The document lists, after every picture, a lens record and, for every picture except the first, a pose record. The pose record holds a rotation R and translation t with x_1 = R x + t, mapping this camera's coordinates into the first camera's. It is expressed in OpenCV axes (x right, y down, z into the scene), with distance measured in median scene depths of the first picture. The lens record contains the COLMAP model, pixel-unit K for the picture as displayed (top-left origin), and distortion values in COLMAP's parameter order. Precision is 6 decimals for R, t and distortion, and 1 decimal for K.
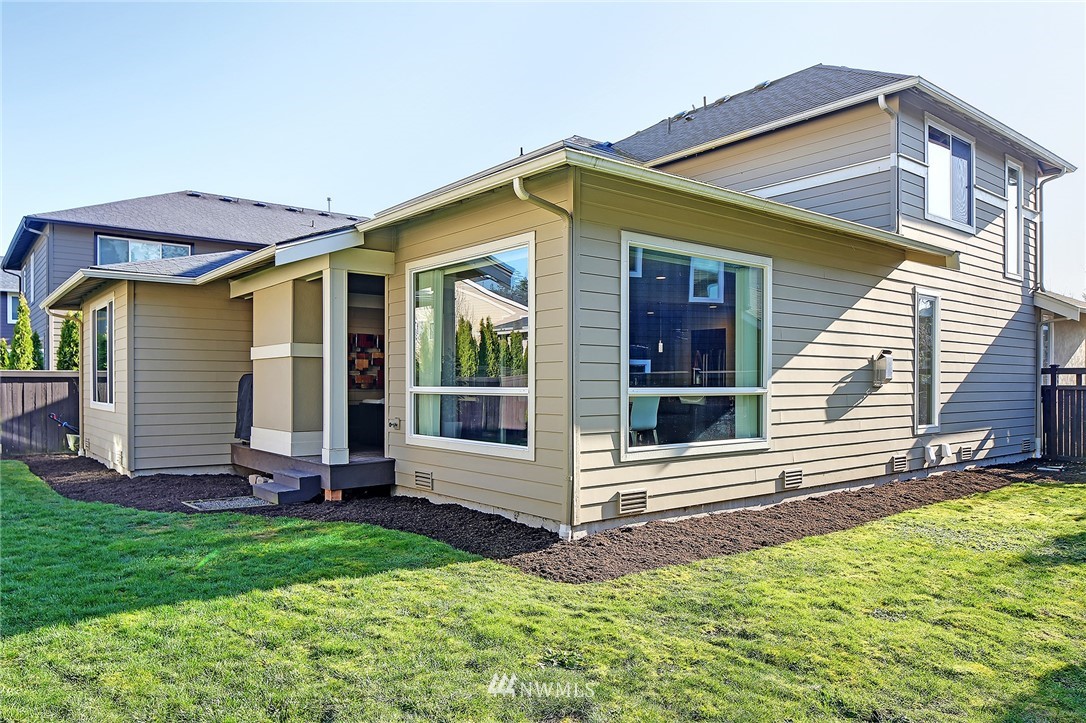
lens RADIAL K [[731.1, 0, 517.8], [0, 731.1, 384.4], [0, 0, 1]] dist [-0.010507, 0.002526]
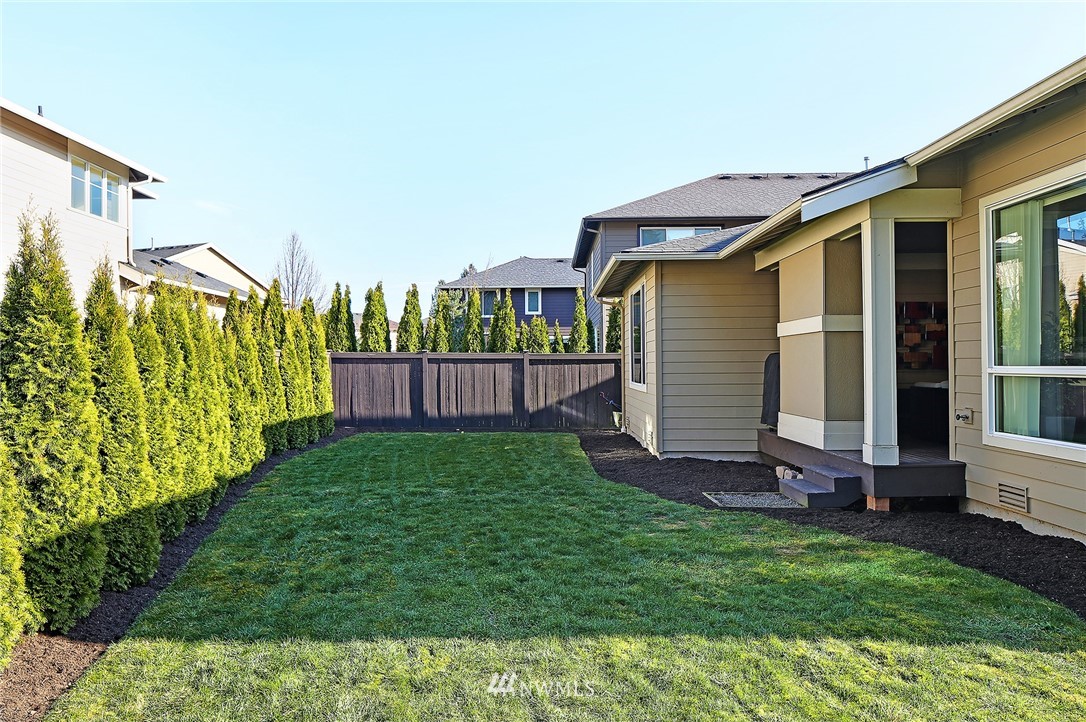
lens RADIAL K [[731.1, 0, 539.6], [0, 731.1, 361.1], [0, 0, 1]] dist [-0.010507, 0.002526]
pose [[0.780273, -0.009582, -0.625366, -0.041844], [0.006924, 0.999954, -0.006683, -0.000380], [0.625401, 0.000884, 0.780303, 0.148767]]
